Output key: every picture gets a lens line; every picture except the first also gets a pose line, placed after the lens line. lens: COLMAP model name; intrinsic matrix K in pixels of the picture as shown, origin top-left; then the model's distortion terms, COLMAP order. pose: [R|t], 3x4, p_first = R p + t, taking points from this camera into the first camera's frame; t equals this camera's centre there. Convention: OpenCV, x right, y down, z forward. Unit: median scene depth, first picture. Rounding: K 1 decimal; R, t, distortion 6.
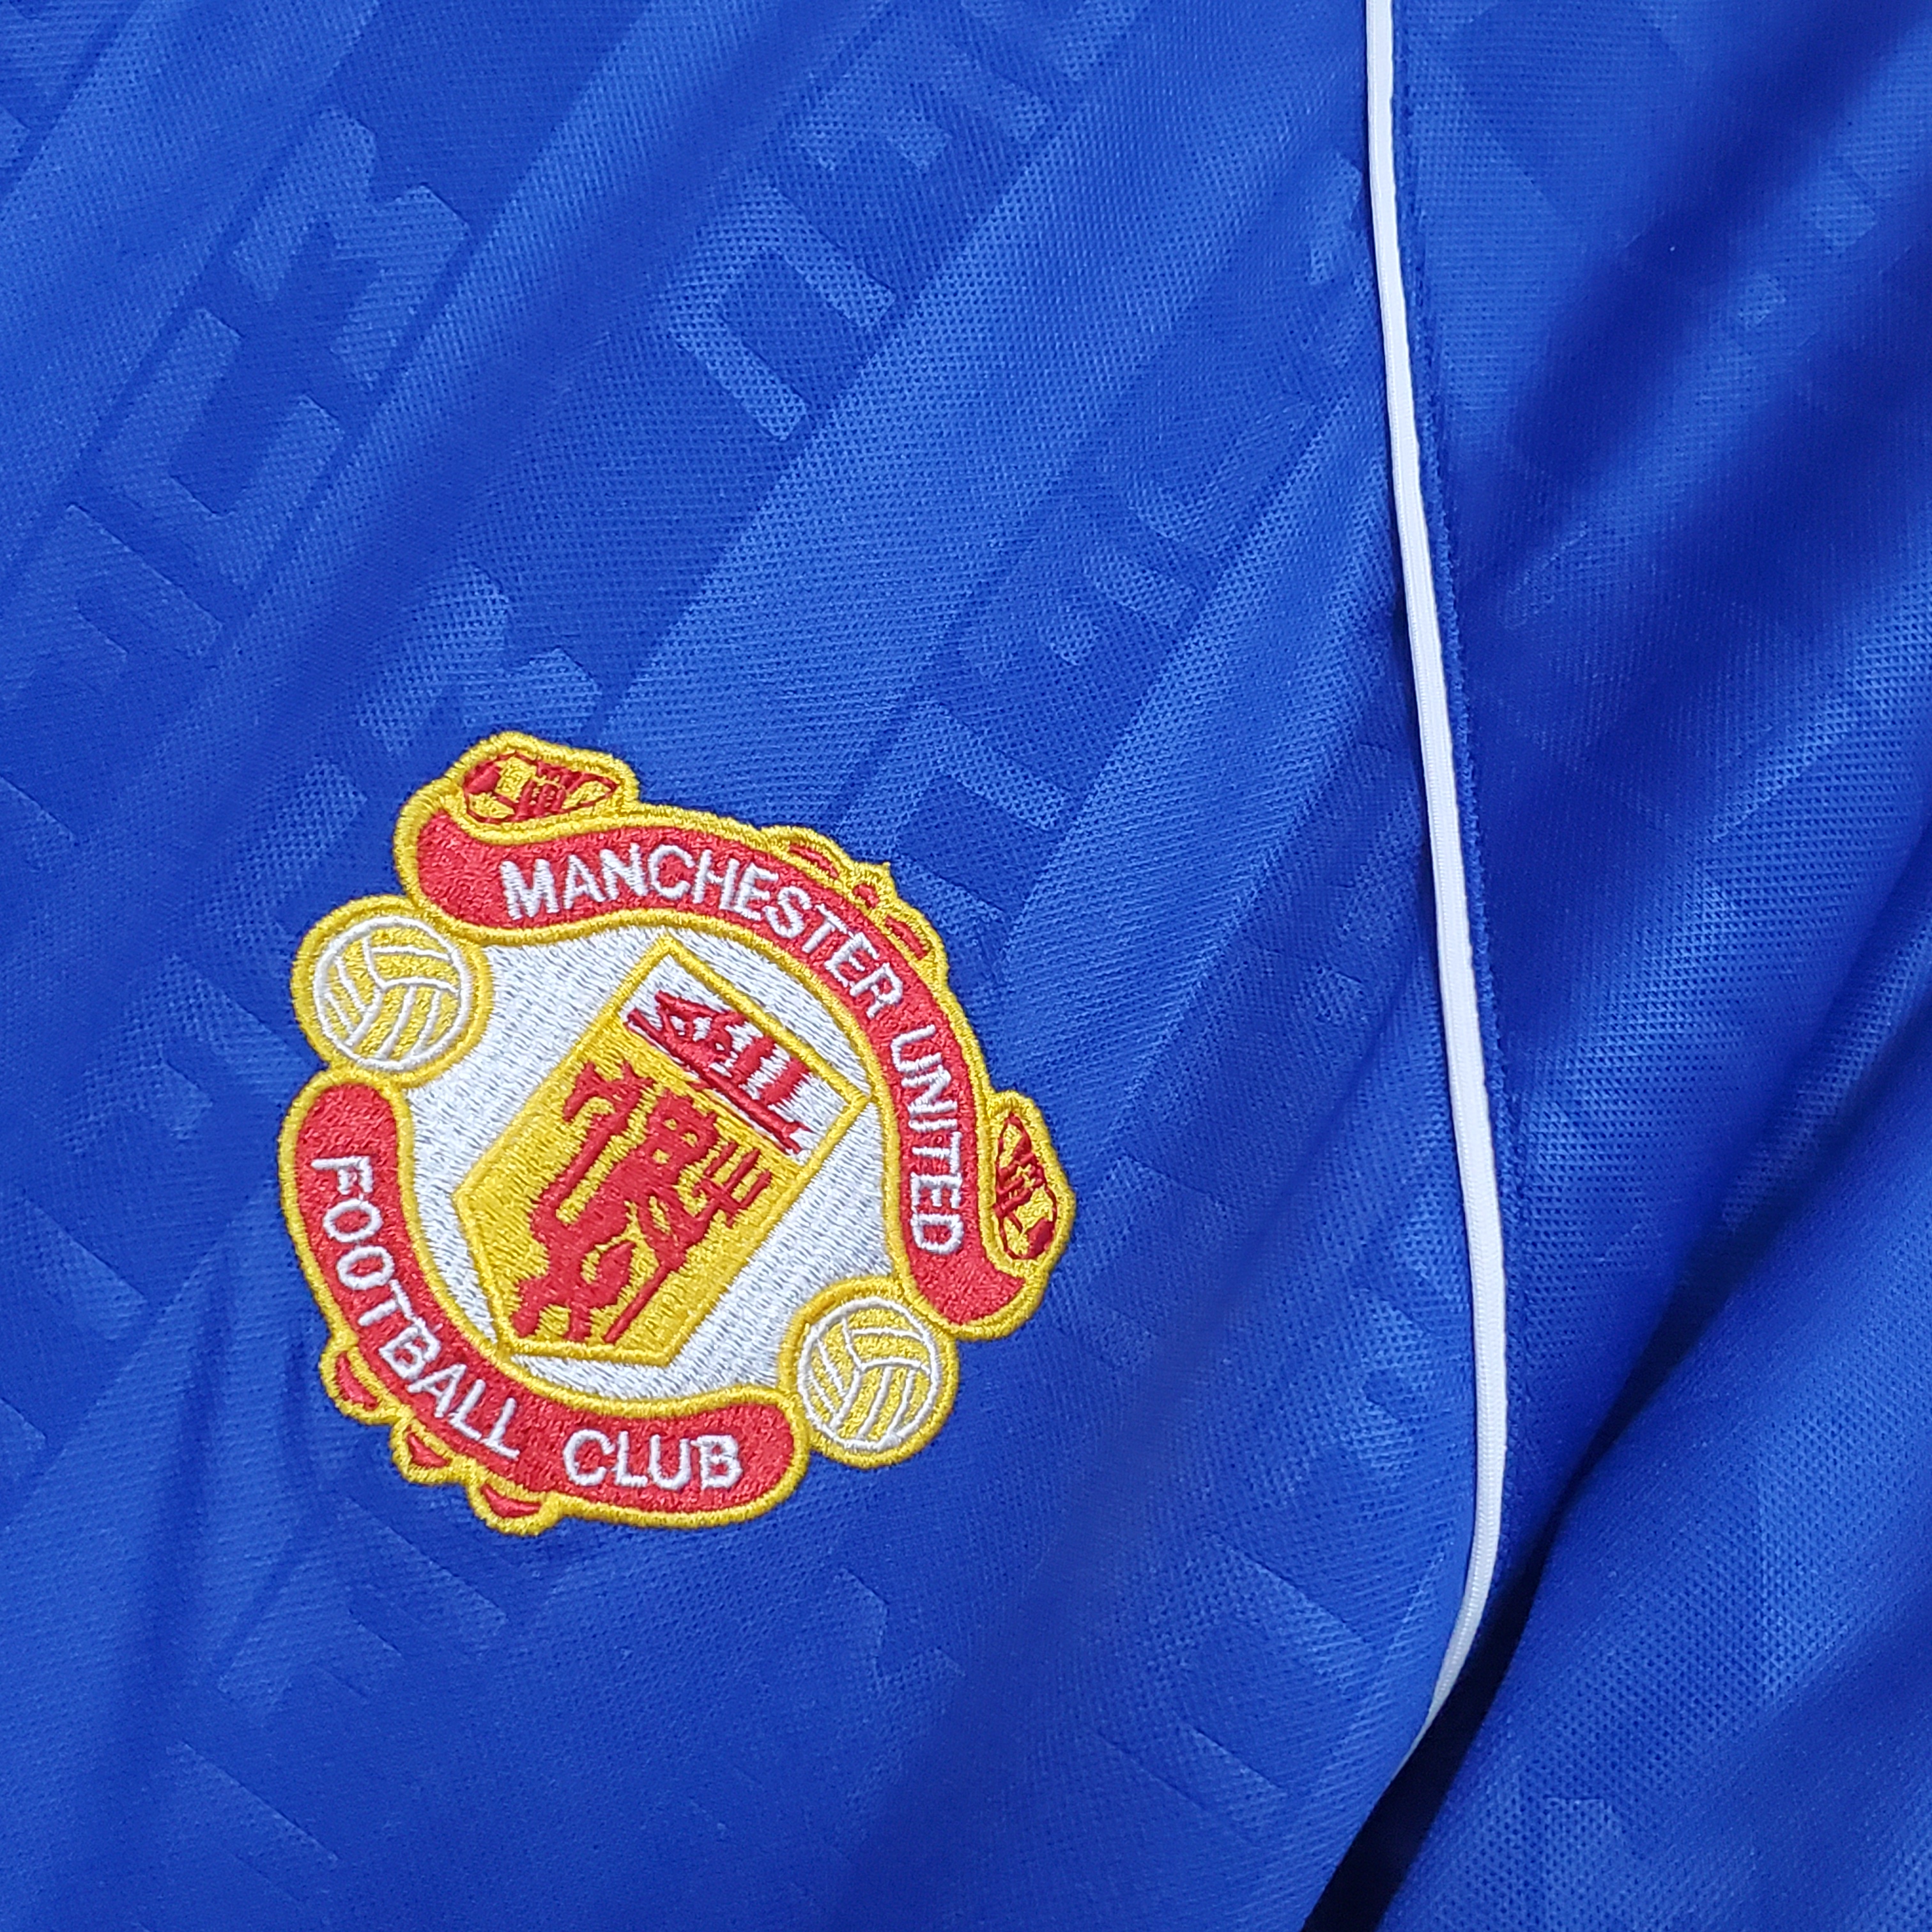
lens RADIAL K [[3071.5, 0, 959.0], [0, 3071.5, 967.0], [0, 0, 1]] dist [0.223058, 0.000000]
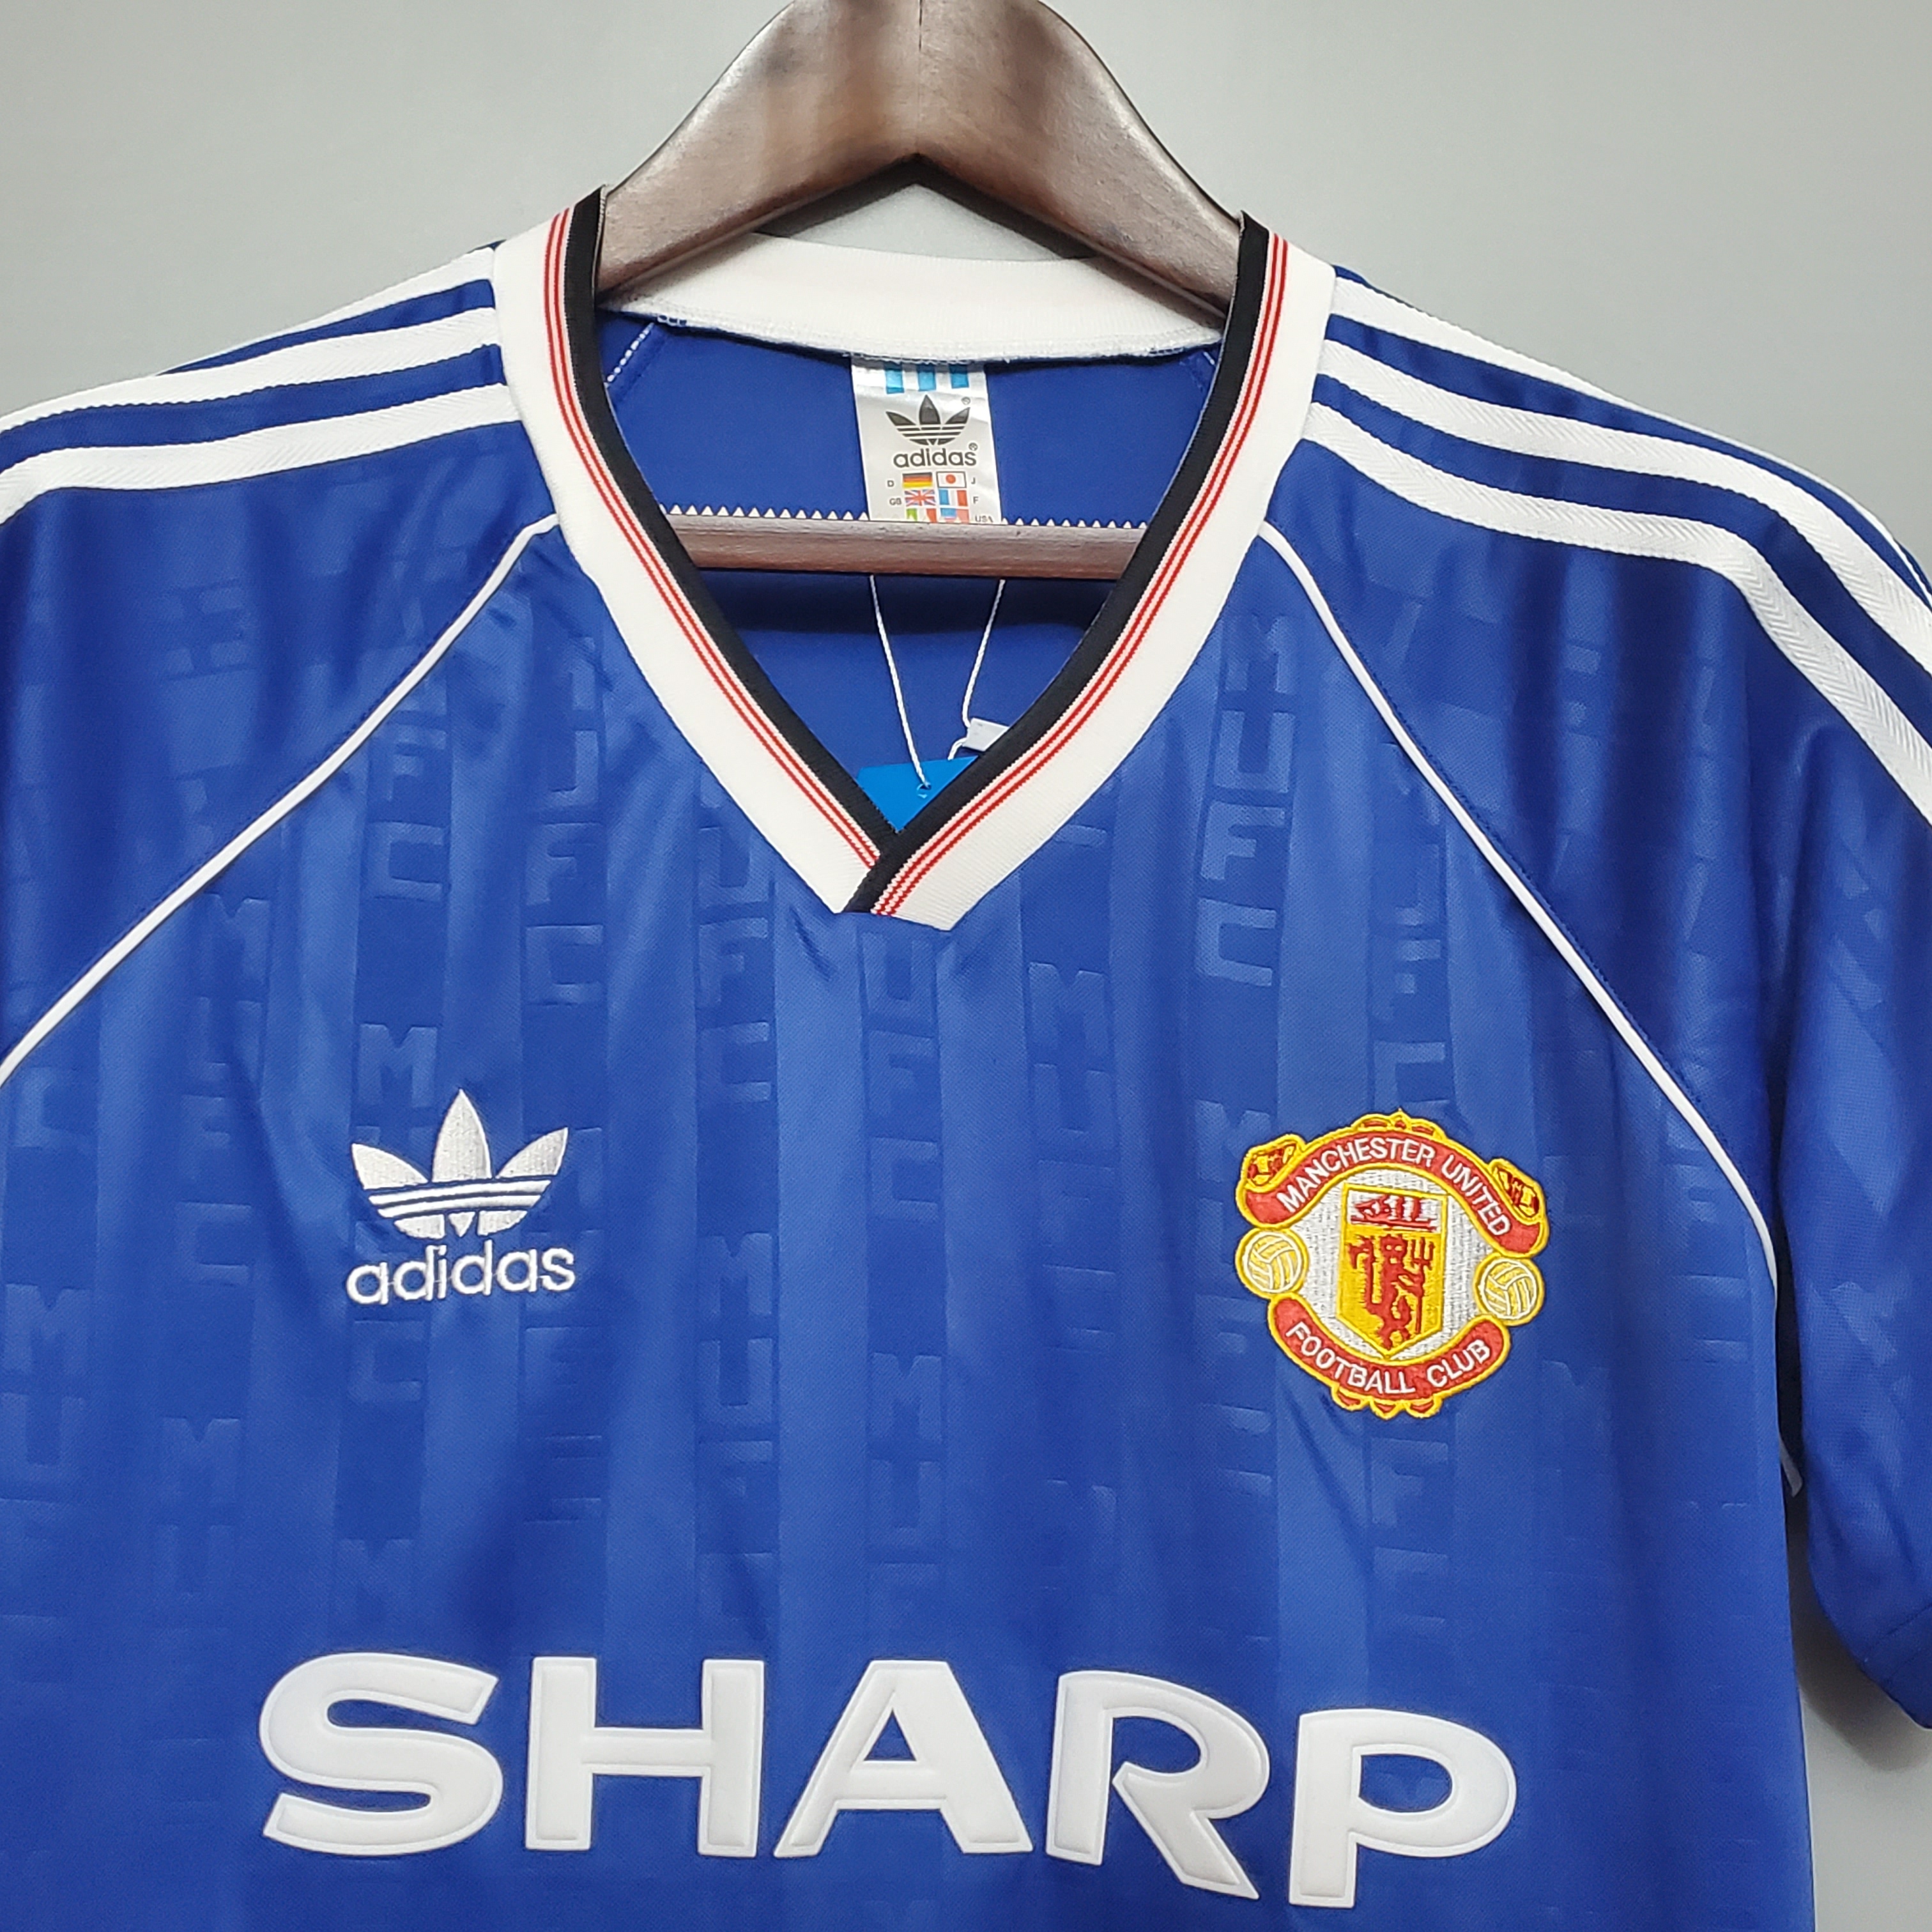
lens RADIAL K [[3071.5, 0, 978.5], [0, 3071.5, 966.6], [0, 0, 1]] dist [0.223058, 0.000000]
pose [[0.843885, -0.536127, -0.020641, -0.200993], [0.536479, 0.842685, 0.045525, -0.434259], [-0.007013, -0.049492, 0.998750, -1.492038]]
